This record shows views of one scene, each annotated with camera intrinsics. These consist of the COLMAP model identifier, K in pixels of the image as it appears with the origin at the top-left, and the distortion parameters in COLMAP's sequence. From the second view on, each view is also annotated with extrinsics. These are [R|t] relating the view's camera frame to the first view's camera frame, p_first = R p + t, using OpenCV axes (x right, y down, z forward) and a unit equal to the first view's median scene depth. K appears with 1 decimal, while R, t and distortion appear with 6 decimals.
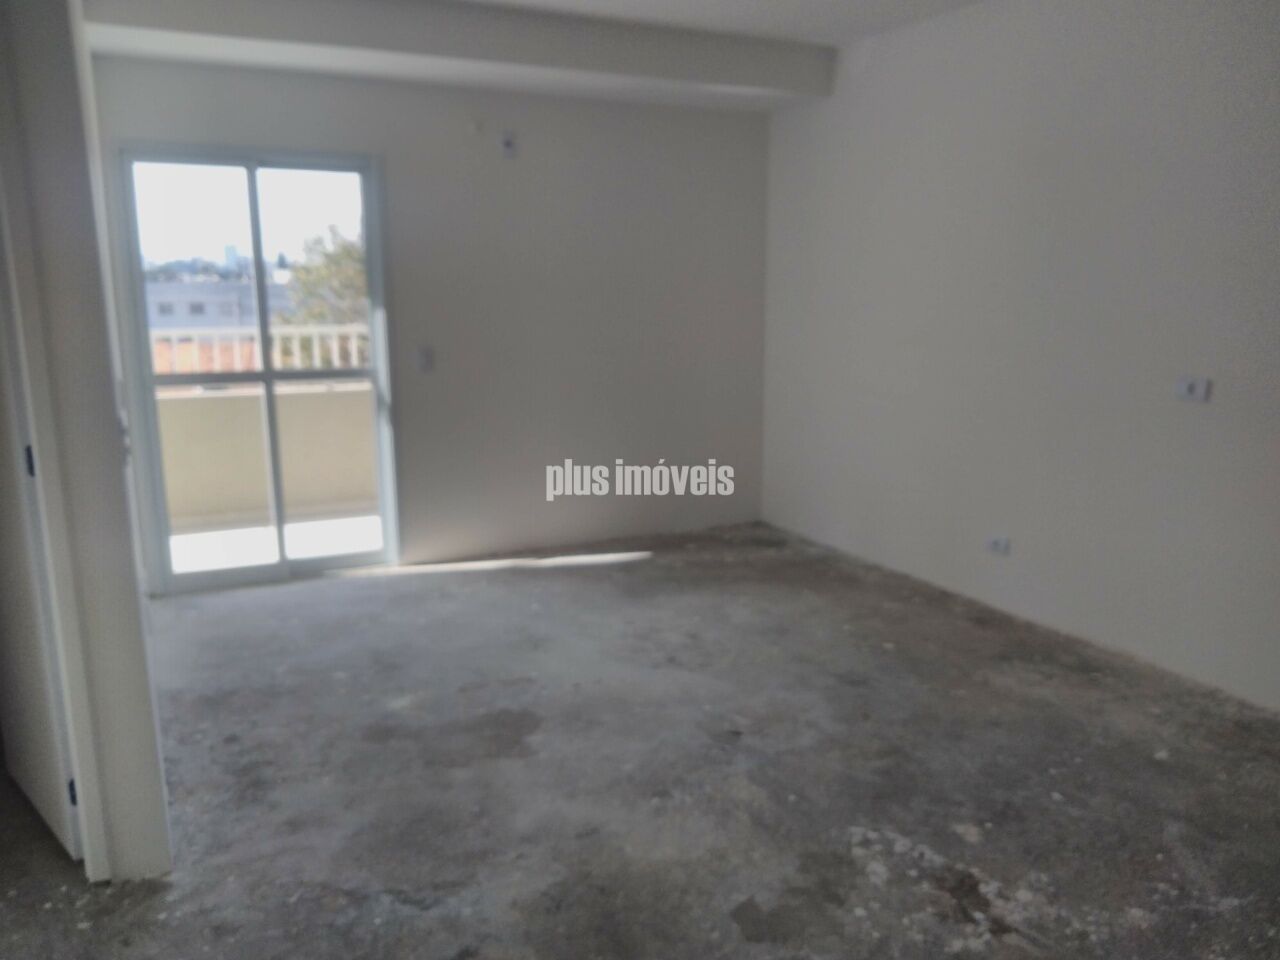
lens RADIAL K [[1000.3, 0, 640.0], [0, 1000.3, 480.0], [0, 0, 1]] dist [-0.003421, -0.009468]
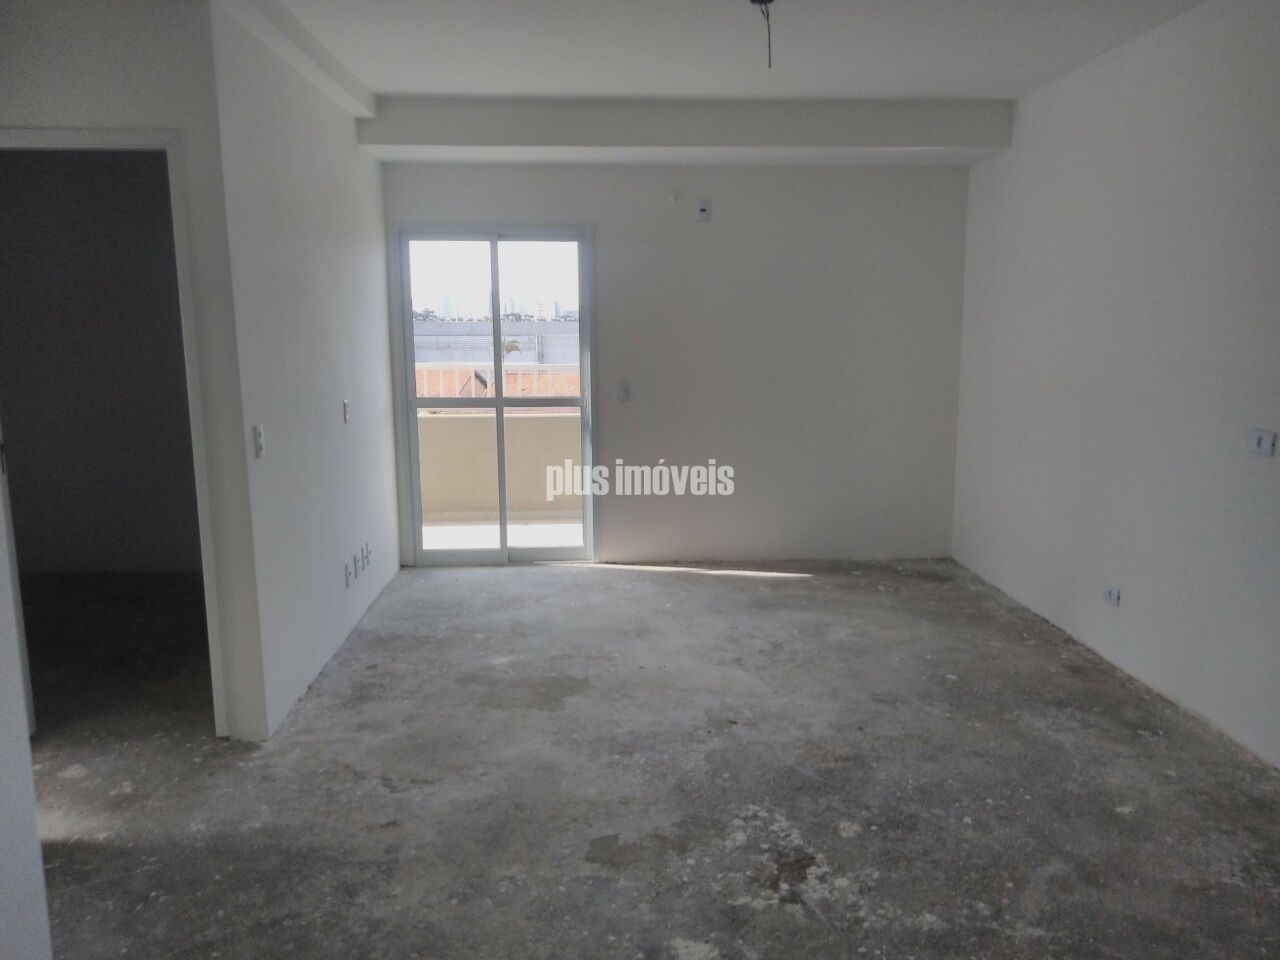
lens RADIAL K [[937.9, 0, 640.0], [0, 937.9, 480.0], [0, 0, 1]] dist [0.004683, 0.007656]
pose [[0.927159, 0.064198, -0.369126, 0.410136], [-0.074446, 0.997133, -0.013572, -0.004836], [0.367197, 0.040063, 0.929280, -0.069107]]
